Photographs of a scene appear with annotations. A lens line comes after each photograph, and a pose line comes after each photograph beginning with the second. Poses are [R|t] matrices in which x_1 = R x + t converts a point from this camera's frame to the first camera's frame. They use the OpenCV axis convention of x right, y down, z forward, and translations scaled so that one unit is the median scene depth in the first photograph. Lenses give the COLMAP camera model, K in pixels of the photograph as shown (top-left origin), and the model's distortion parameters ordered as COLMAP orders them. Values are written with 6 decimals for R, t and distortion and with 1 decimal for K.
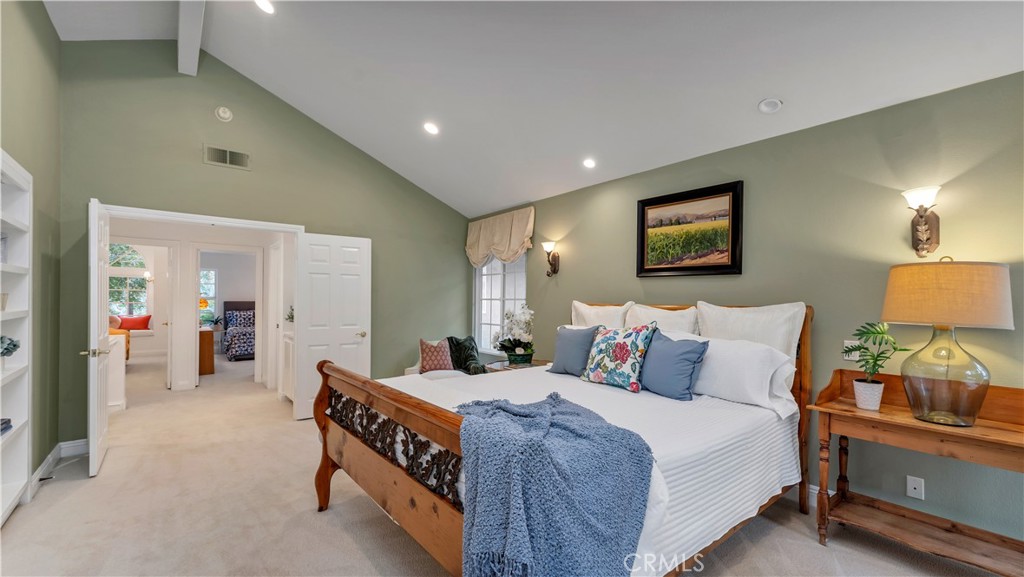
lens RADIAL K [[424.2, 0, 507.5], [0, 424.2, 305.7], [0, 0, 1]] dist [0.000111, 0.000048]
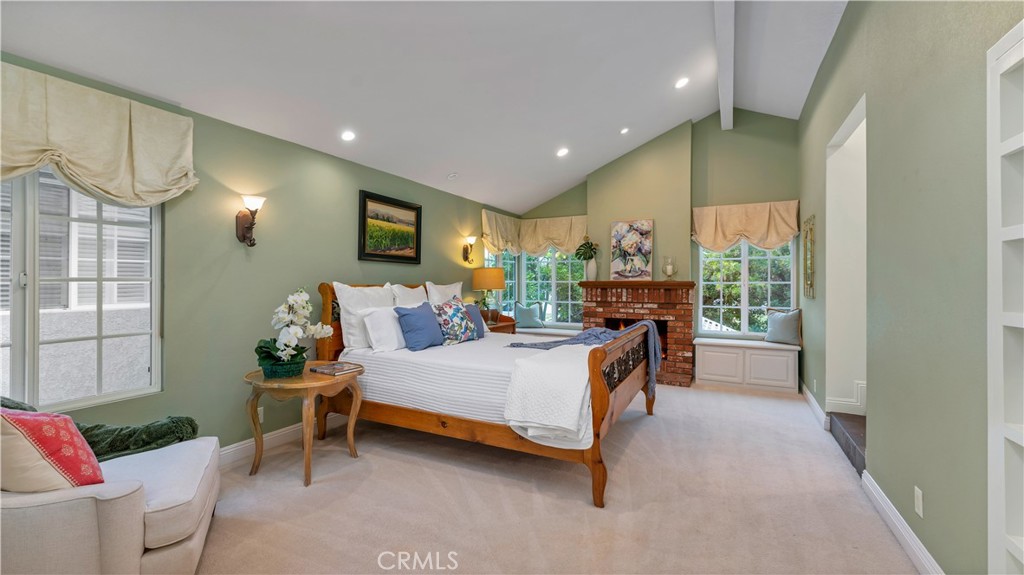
lens RADIAL K [[422.2, 0, 509.8], [0, 422.2, 284.0], [0, 0, 1]] dist [-0.000010, 0.000482]
pose [[-0.414915, -0.010226, 0.909802, -0.924553], [0.010784, 0.999811, 0.016156, -0.021153], [-0.909796, 0.016515, -0.414727, 1.219227]]
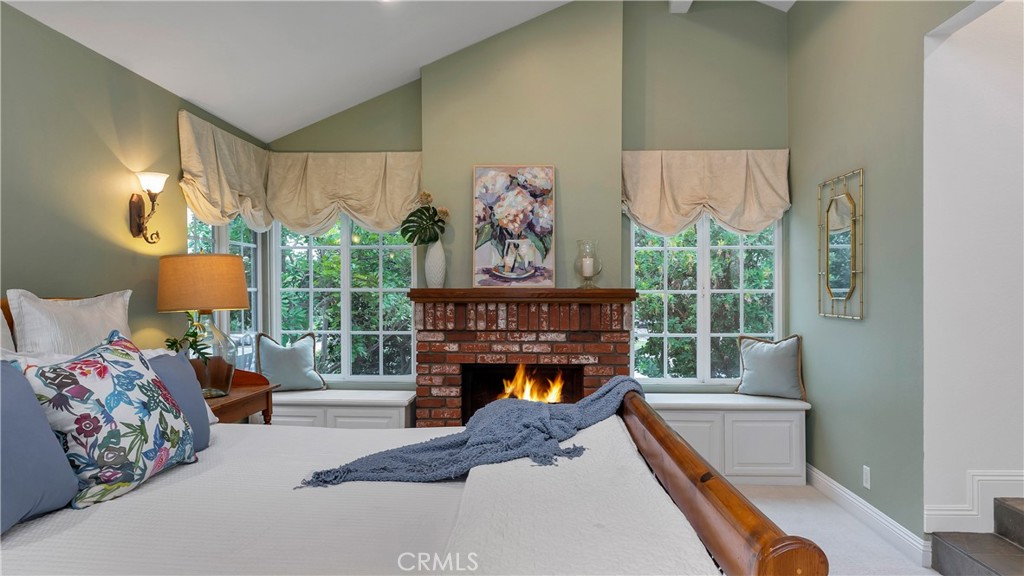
lens RADIAL K [[664.4, 0, 510.2], [0, 664.4, 298.2], [0, 0, 1]] dist [-0.004733, 0.000758]
pose [[-0.762226, -0.013009, 0.647180, -0.422390], [0.005959, 0.999615, 0.027112, -0.016349], [-0.647284, 0.024522, -0.761855, 1.088421]]
